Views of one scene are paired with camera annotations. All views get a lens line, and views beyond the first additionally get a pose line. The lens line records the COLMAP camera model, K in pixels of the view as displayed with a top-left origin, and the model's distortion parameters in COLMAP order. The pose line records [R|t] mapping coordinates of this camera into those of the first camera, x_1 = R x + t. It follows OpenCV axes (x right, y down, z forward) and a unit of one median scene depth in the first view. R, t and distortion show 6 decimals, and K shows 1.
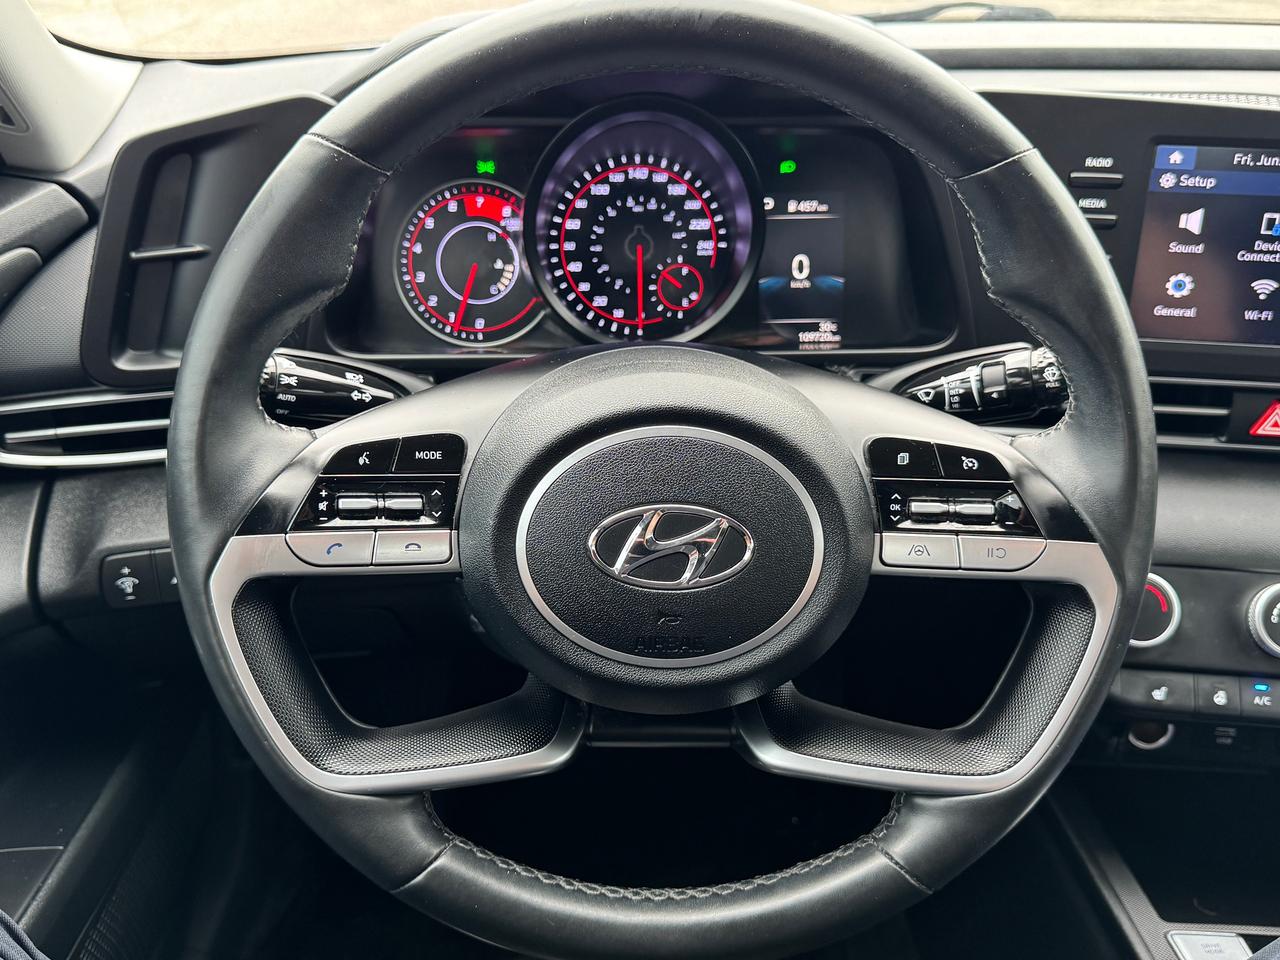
lens RADIAL K [[1141.3, 0, 637.9], [0, 1141.3, 458.8], [0, 0, 1]] dist [0.014904, -0.055457]
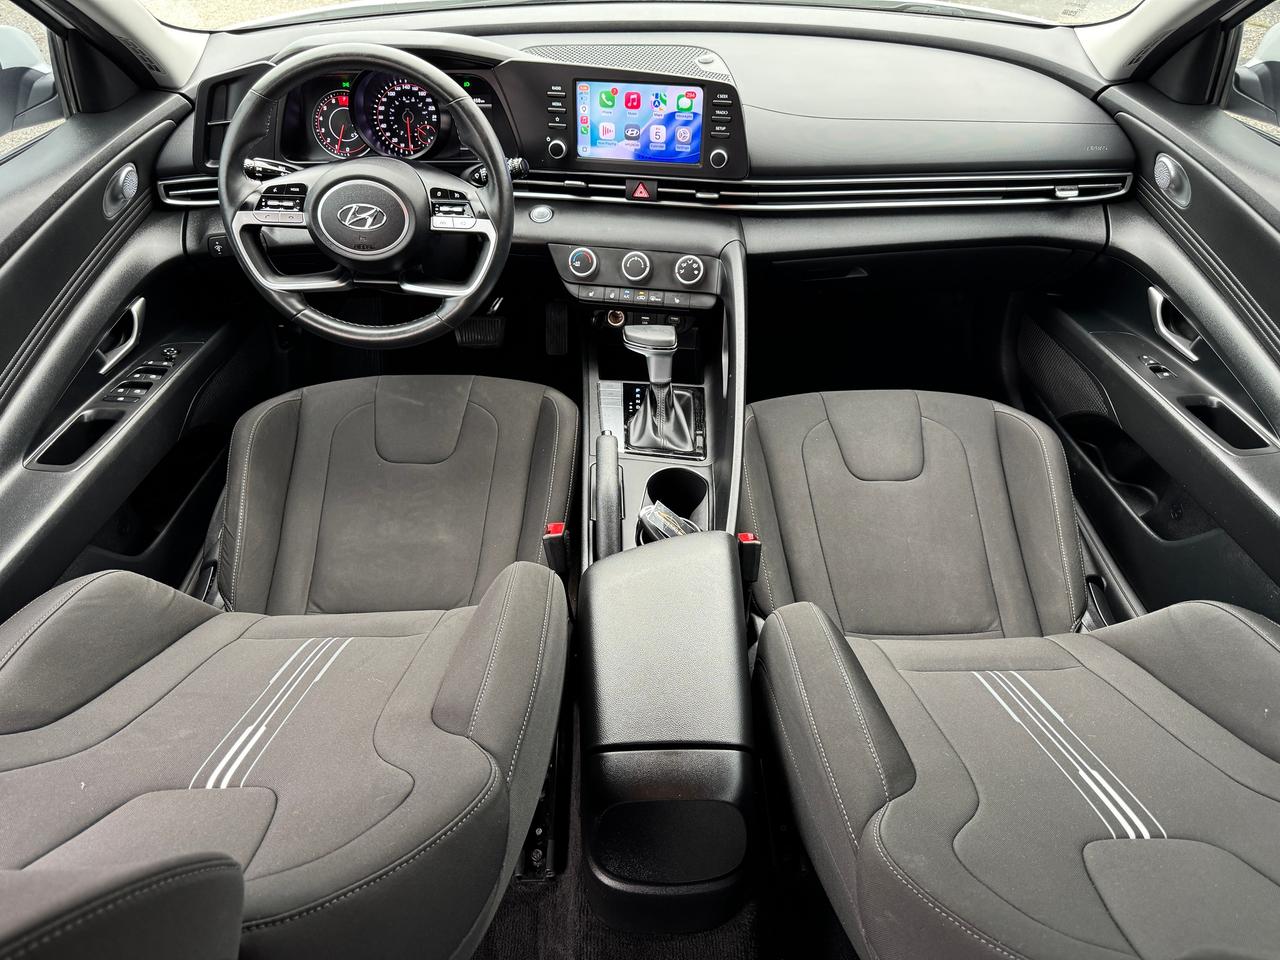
lens RADIAL K [[909.9, 0, 641.5], [0, 909.9, 484.9], [0, 0, 1]] dist [-0.010612, -0.016758]
pose [[0.999567, 0.018860, -0.022577, 0.632650], [-0.013180, 0.973223, 0.229487, 0.149634], [0.026301, -0.229090, 0.973050, -1.225708]]
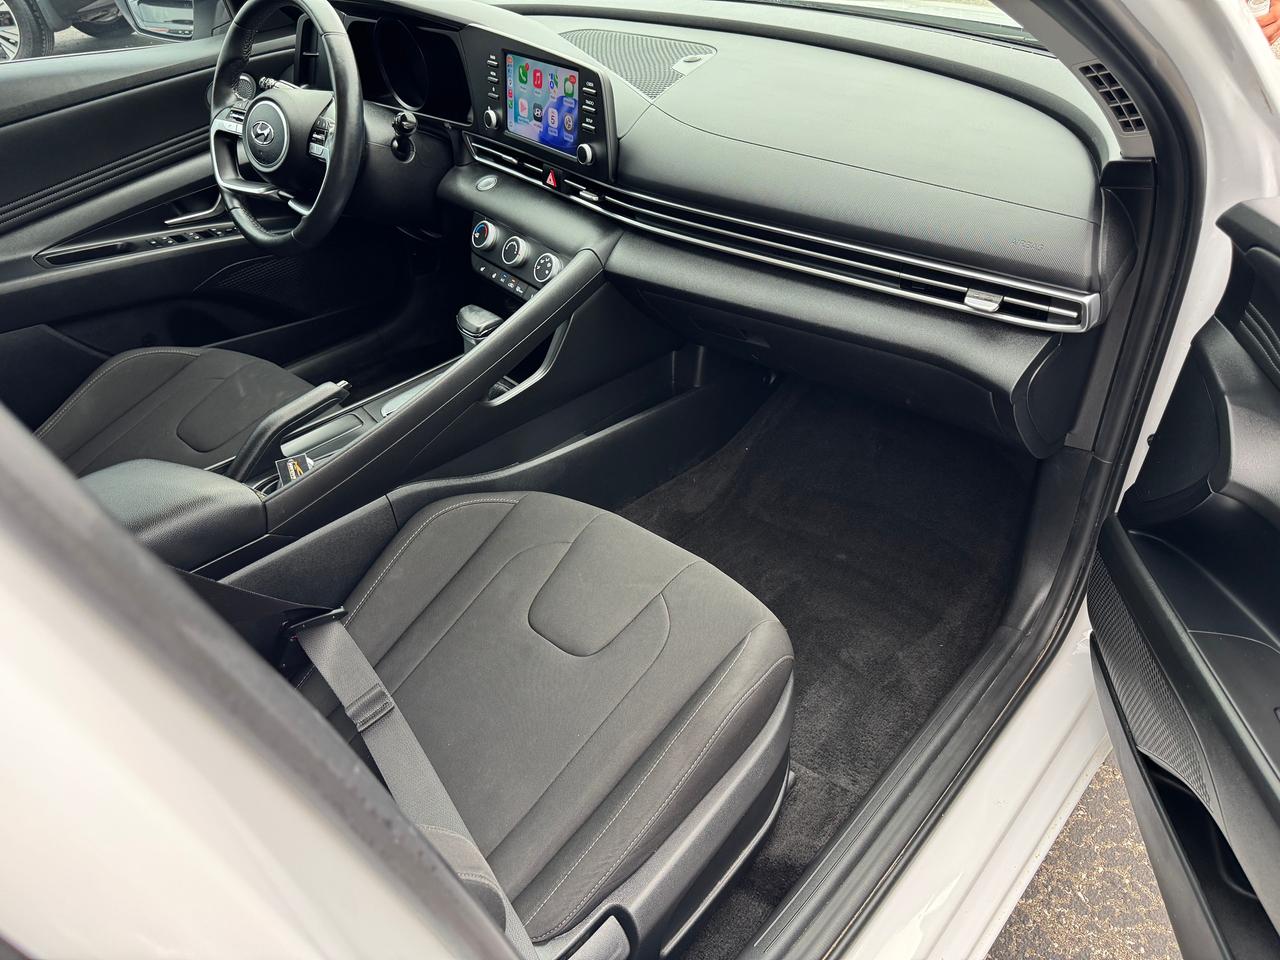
lens RADIAL K [[909.9, 0, 635.9], [0, 909.9, 476.7], [0, 0, 1]] dist [-0.010612, -0.016758]
pose [[0.720776, 0.390488, -0.572714, 2.116249], [-0.283547, 0.920033, 0.270445, -0.023736], [0.632521, -0.032539, 0.773859, -0.436043]]
